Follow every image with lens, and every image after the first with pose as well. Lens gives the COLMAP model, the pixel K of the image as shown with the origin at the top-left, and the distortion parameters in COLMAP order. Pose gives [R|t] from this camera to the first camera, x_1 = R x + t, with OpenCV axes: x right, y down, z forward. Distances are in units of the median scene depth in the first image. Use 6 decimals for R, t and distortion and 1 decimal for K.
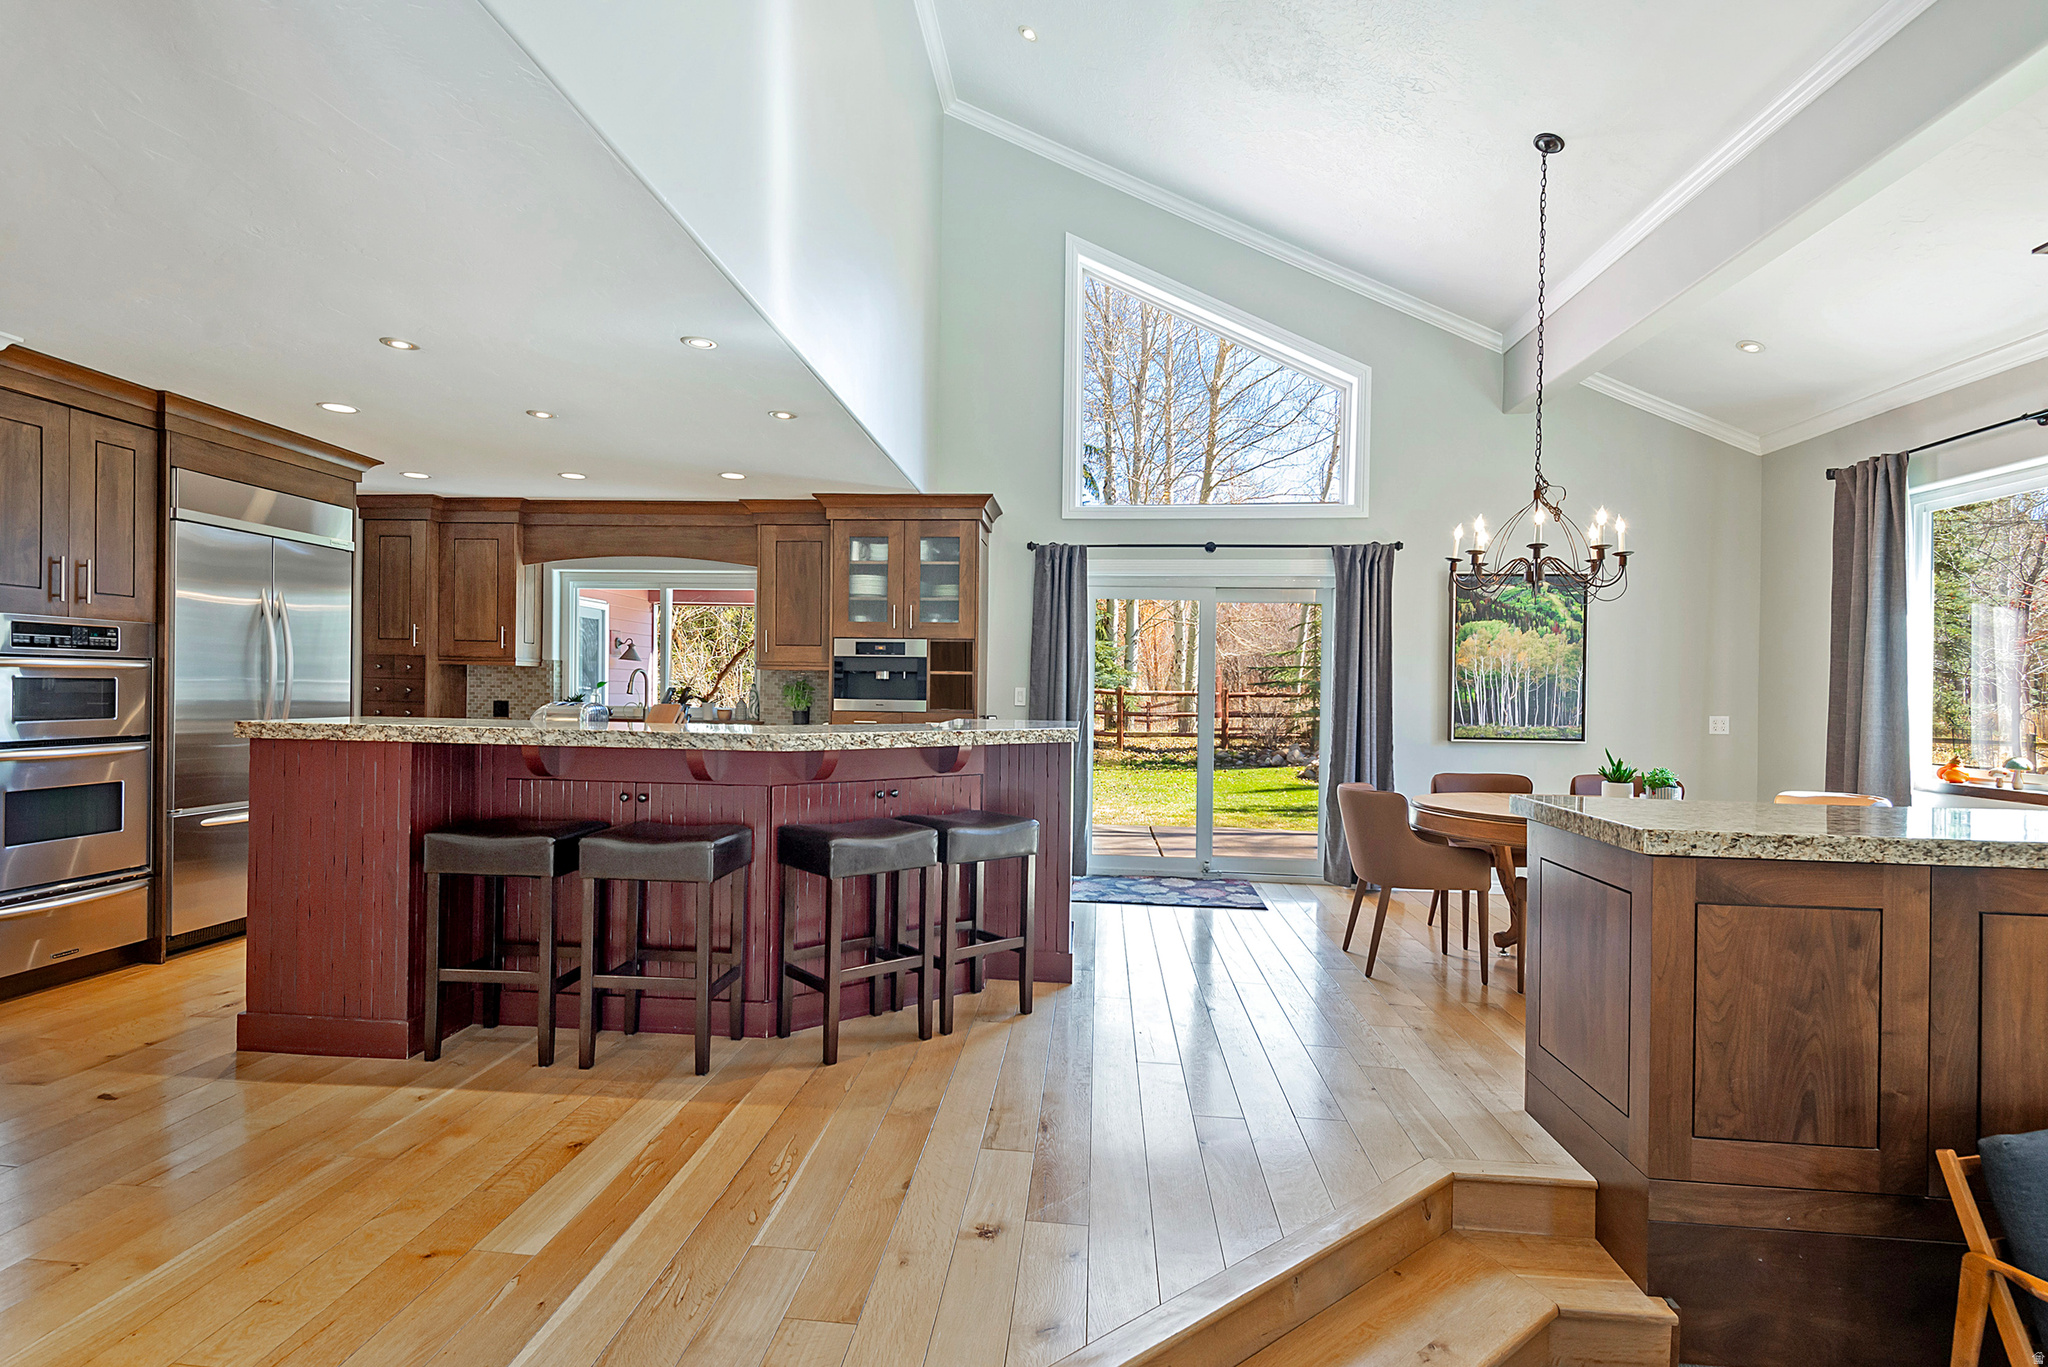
lens RADIAL K [[1000.4, 0, 1024.0], [0, 1000.4, 683.5], [0, 0, 1]] dist [-0.000307, -0.000716]
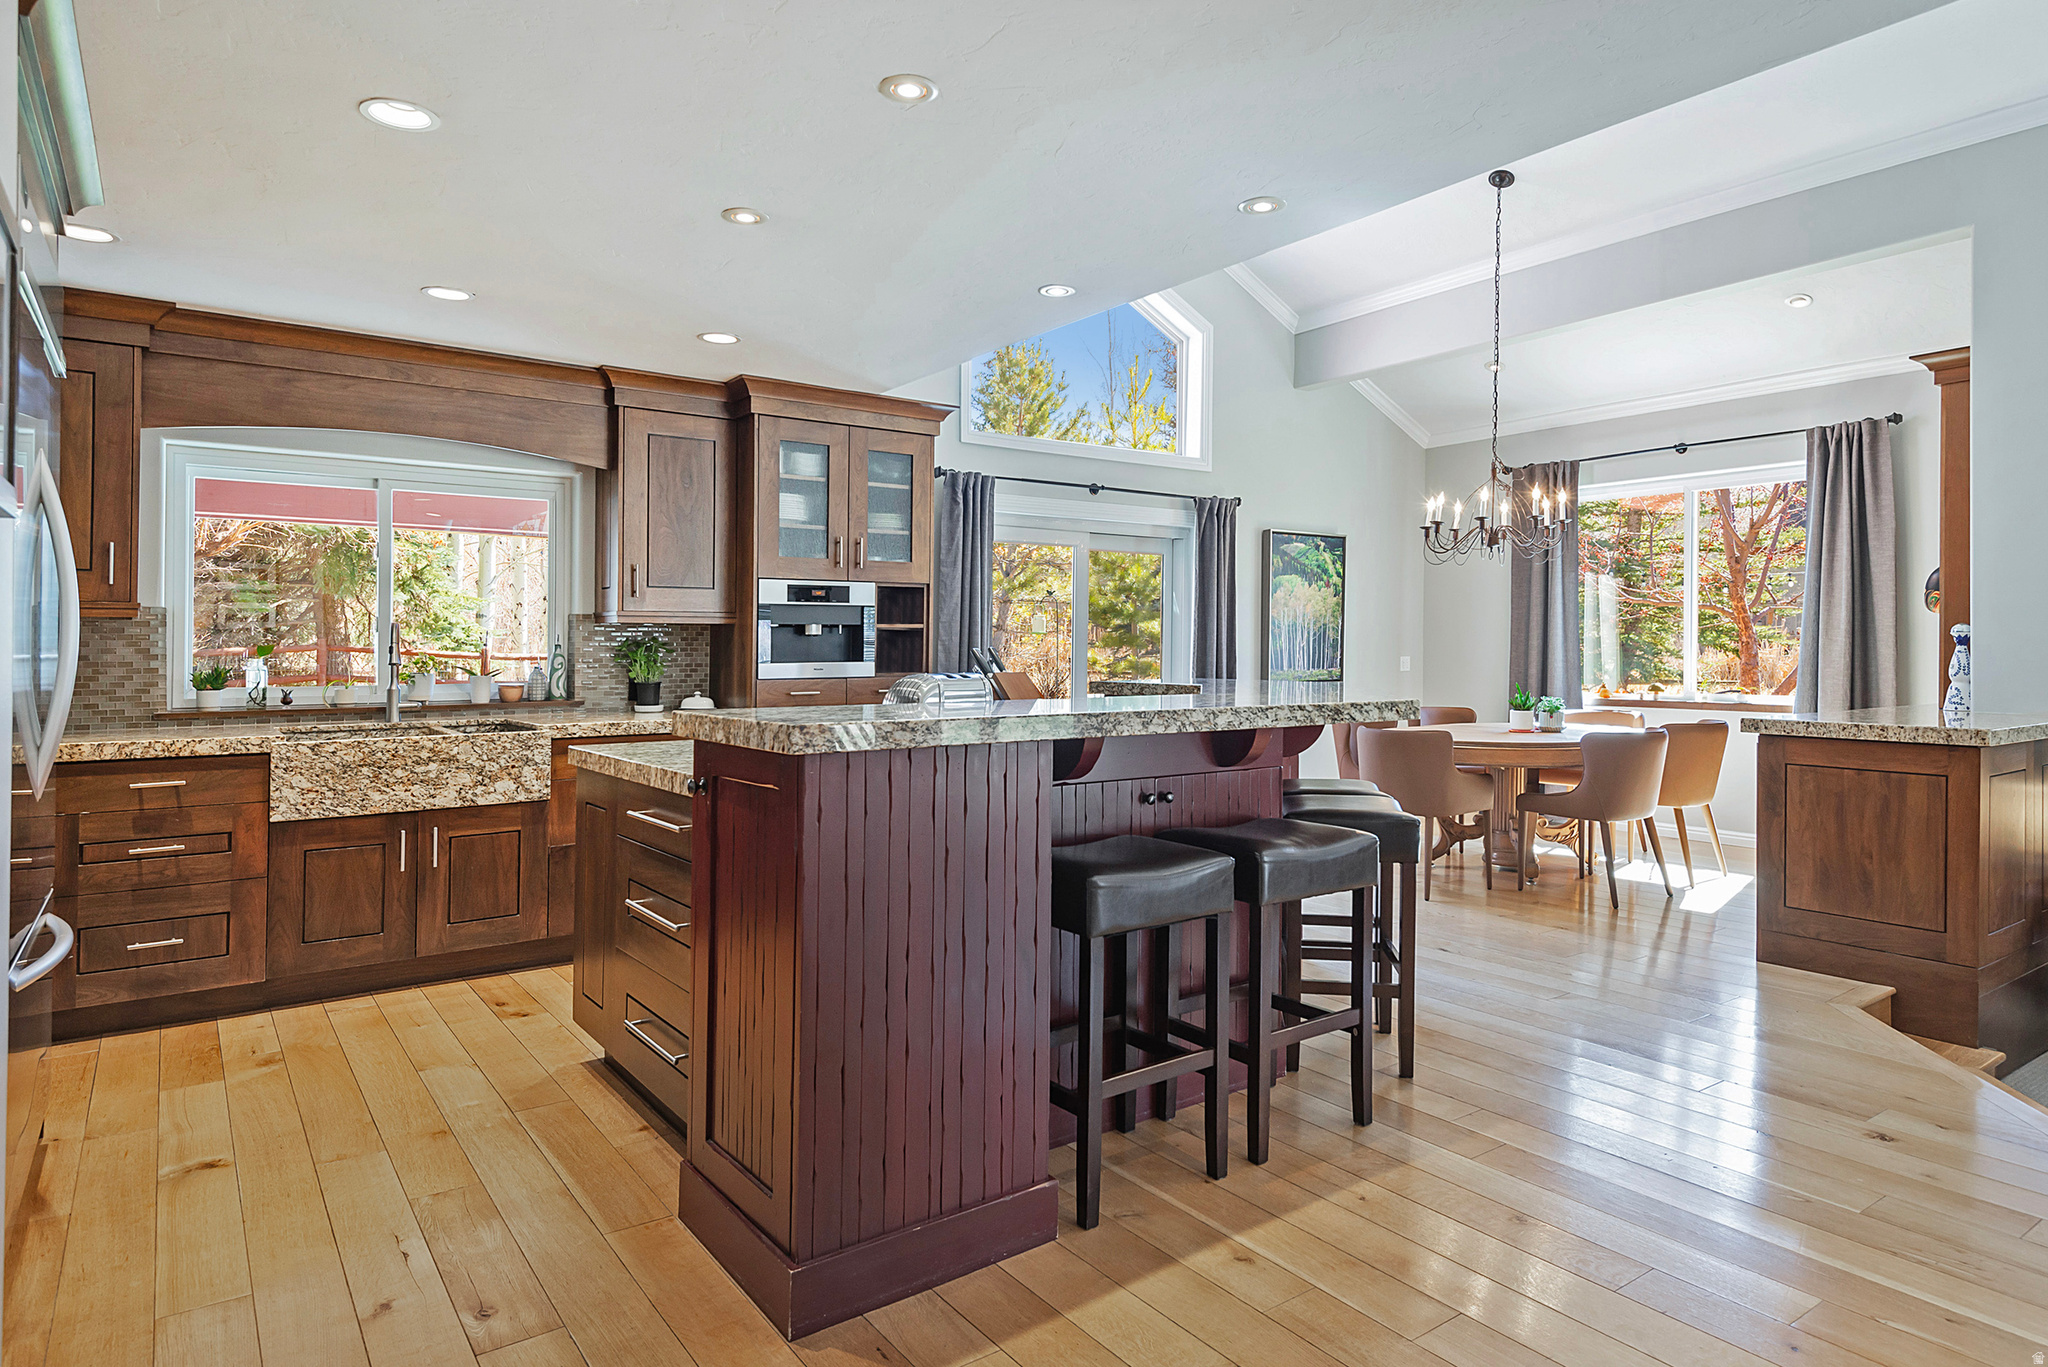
lens RADIAL K [[1157.8, 0, 1067.9], [0, 1157.8, 629.7], [0, 0, 1]] dist [0.007278, 0.000612]
pose [[0.748208, -0.007736, 0.663419, -0.575144], [0.010772, 0.999942, -0.000489, -0.006107], [-0.663377, 0.007513, 0.748248, 0.230790]]
